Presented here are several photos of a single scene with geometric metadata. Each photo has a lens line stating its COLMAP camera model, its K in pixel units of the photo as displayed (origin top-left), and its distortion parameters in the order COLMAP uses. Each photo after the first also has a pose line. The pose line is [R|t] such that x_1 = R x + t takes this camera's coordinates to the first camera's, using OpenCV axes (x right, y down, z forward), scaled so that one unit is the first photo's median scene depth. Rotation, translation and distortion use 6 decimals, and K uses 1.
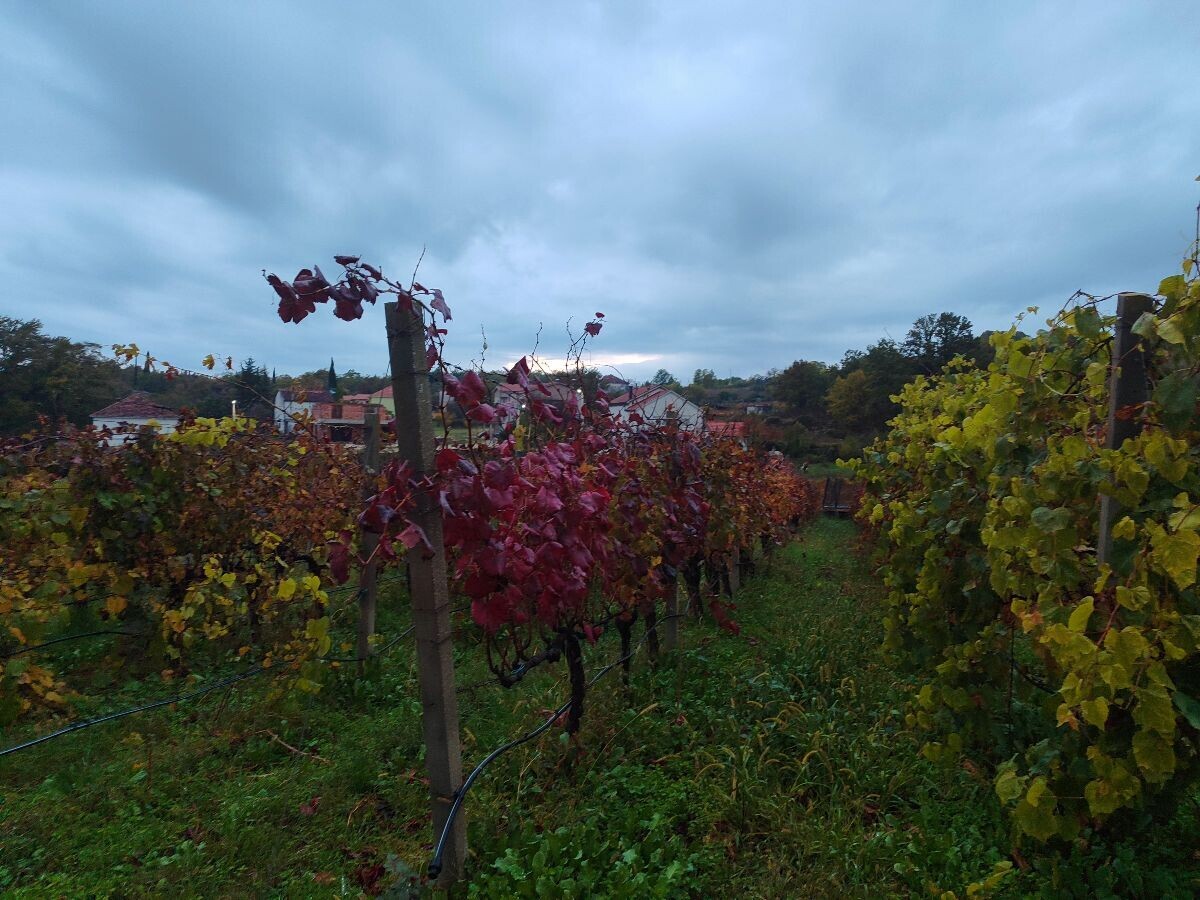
lens RADIAL K [[843.3, 0, 581.4], [0, 843.3, 439.5], [0, 0, 1]] dist [0.006126, -0.007925]
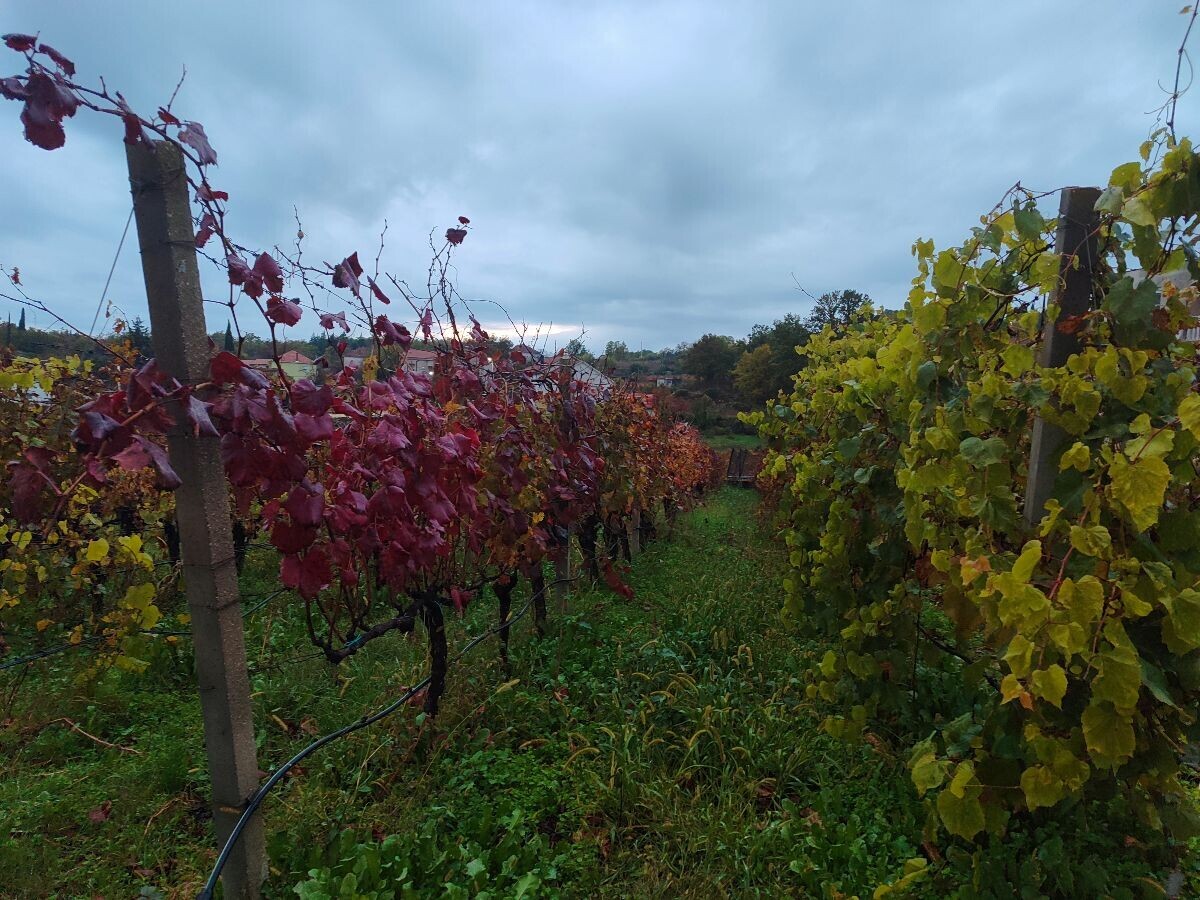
lens RADIAL K [[843.3, 0, 581.4], [0, 843.3, 439.5], [0, 0, 1]] dist [0.006126, -0.007925]
pose [[0.994473, 0.009085, 0.104602, 0.051796], [-0.012624, 0.999368, 0.033220, 0.039986], [-0.104234, -0.034357, 0.993959, 0.145331]]
